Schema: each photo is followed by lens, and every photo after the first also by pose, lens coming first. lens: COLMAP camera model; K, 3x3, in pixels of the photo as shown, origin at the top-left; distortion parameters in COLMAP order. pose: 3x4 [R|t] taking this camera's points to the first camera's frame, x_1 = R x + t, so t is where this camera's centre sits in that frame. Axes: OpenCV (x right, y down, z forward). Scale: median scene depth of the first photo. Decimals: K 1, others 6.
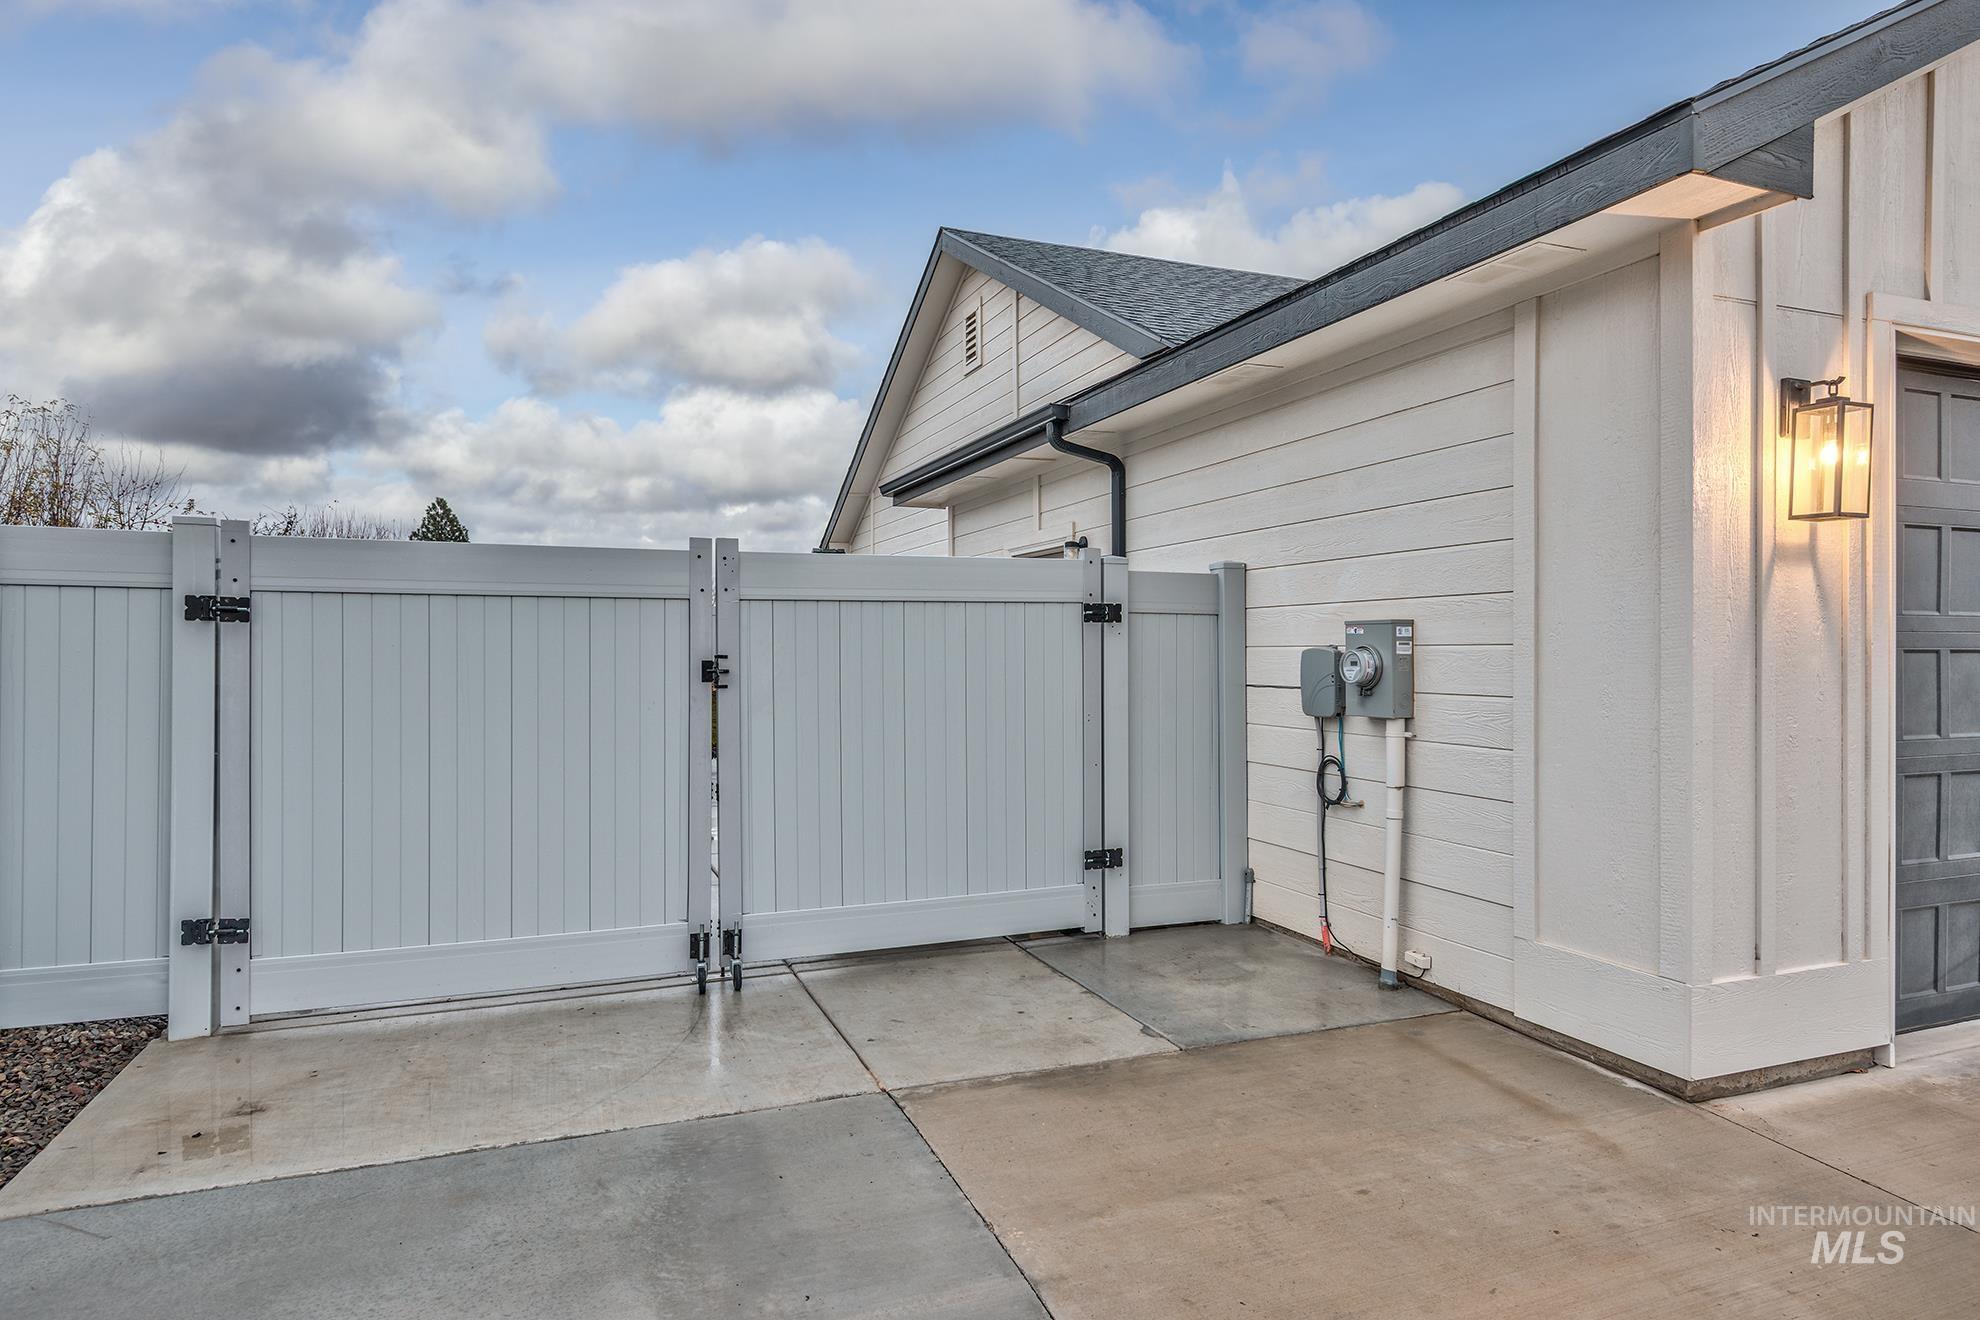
lens RADIAL K [[1127.3, 0, 993.2], [0, 1127.3, 658.1], [0, 0, 1]] dist [0.002941, 0.000123]
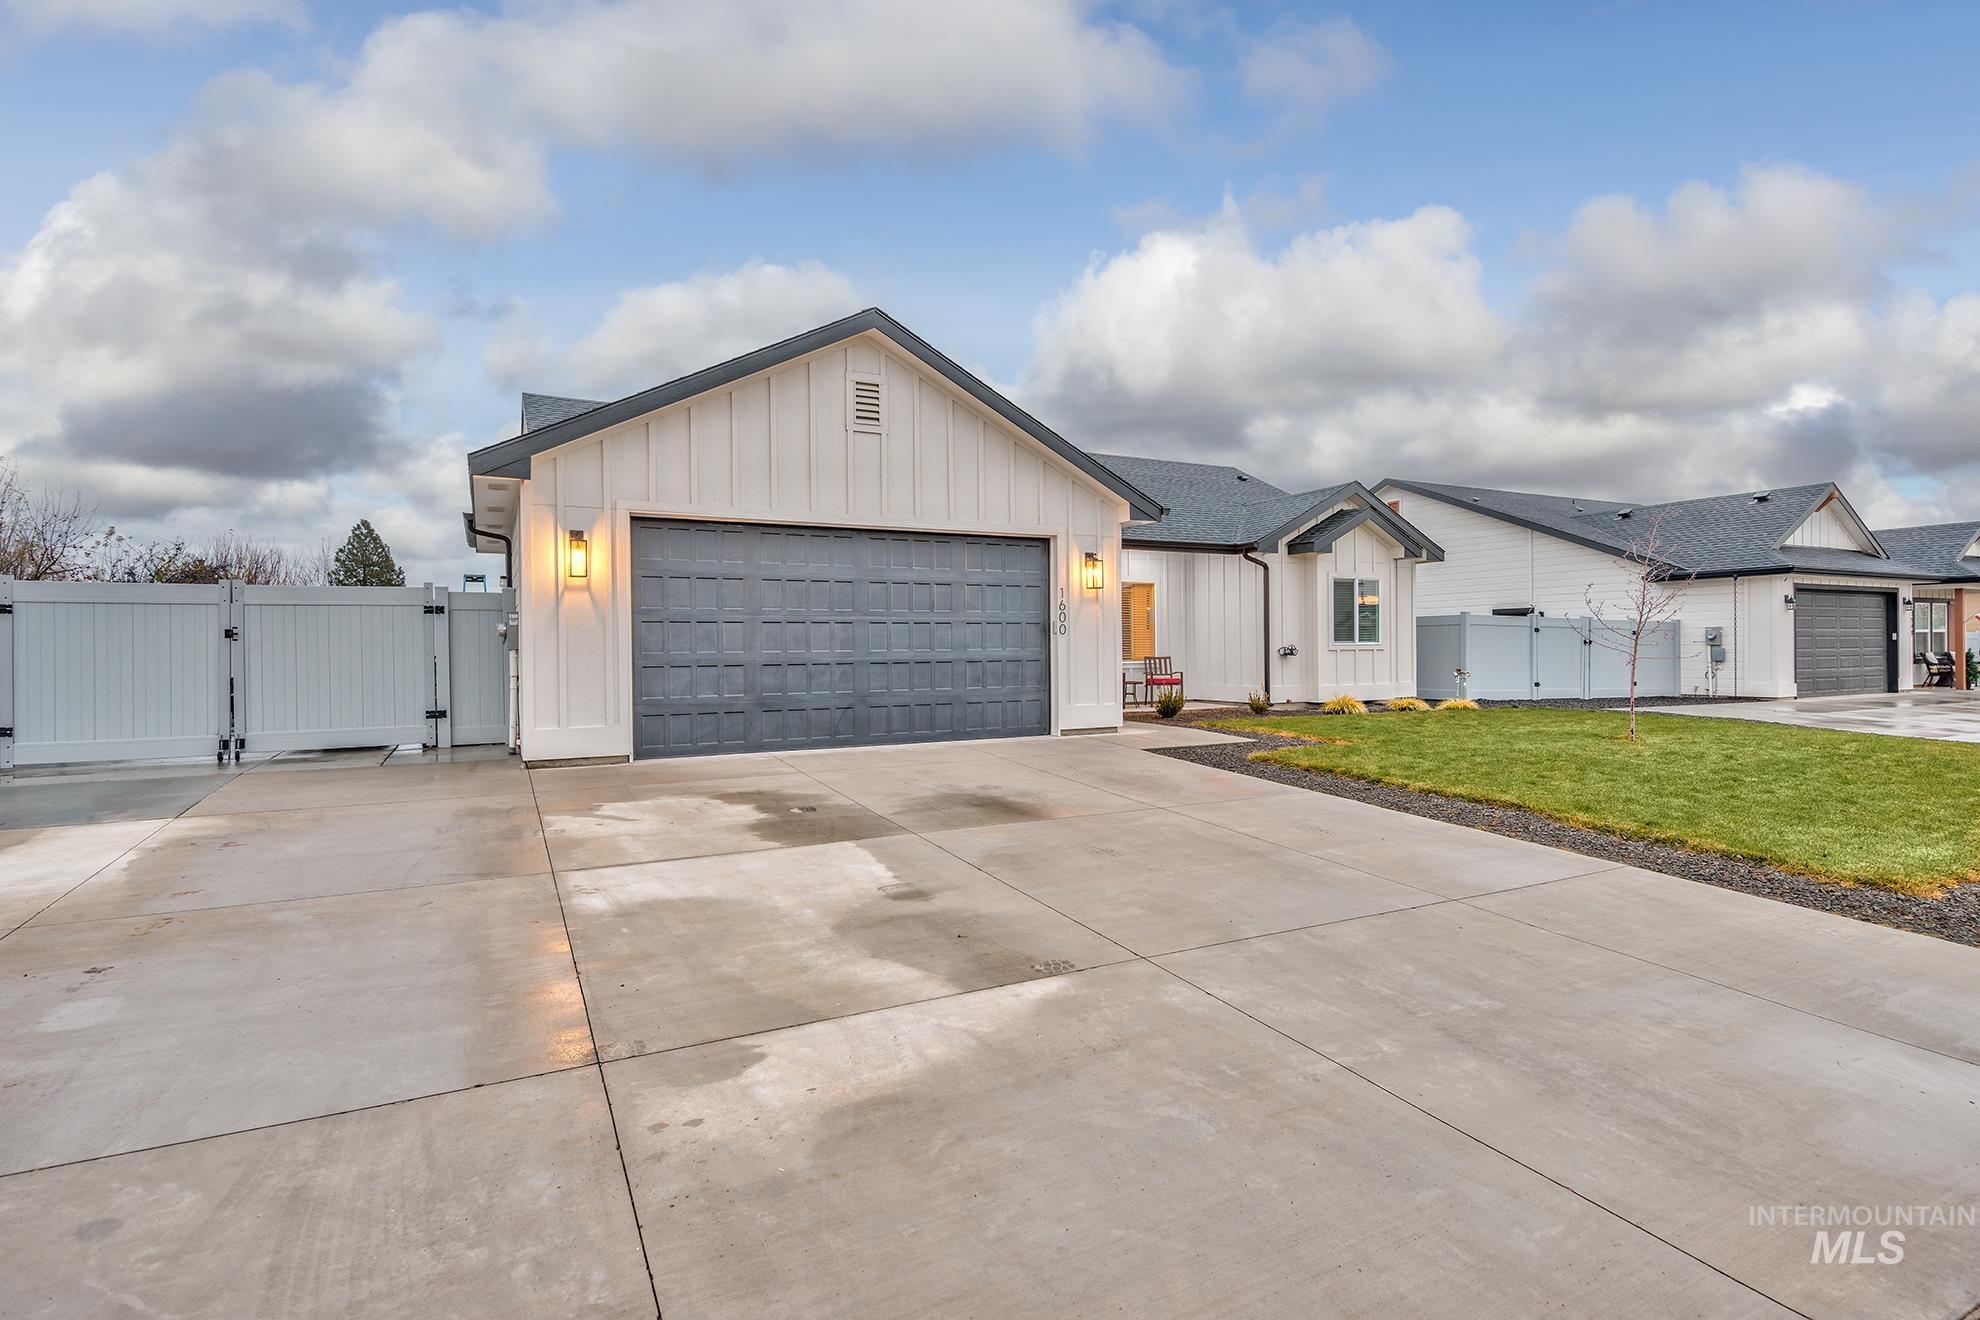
lens RADIAL K [[935.3, 0, 984.5], [0, 935.3, 658.5], [0, 0, 1]] dist [0.009226, -0.004939]
pose [[0.994077, -0.009833, 0.108233, 1.029157], [0.009120, 0.999933, 0.007082, 0.058603], [-0.108296, -0.006053, 0.994100, -1.074474]]
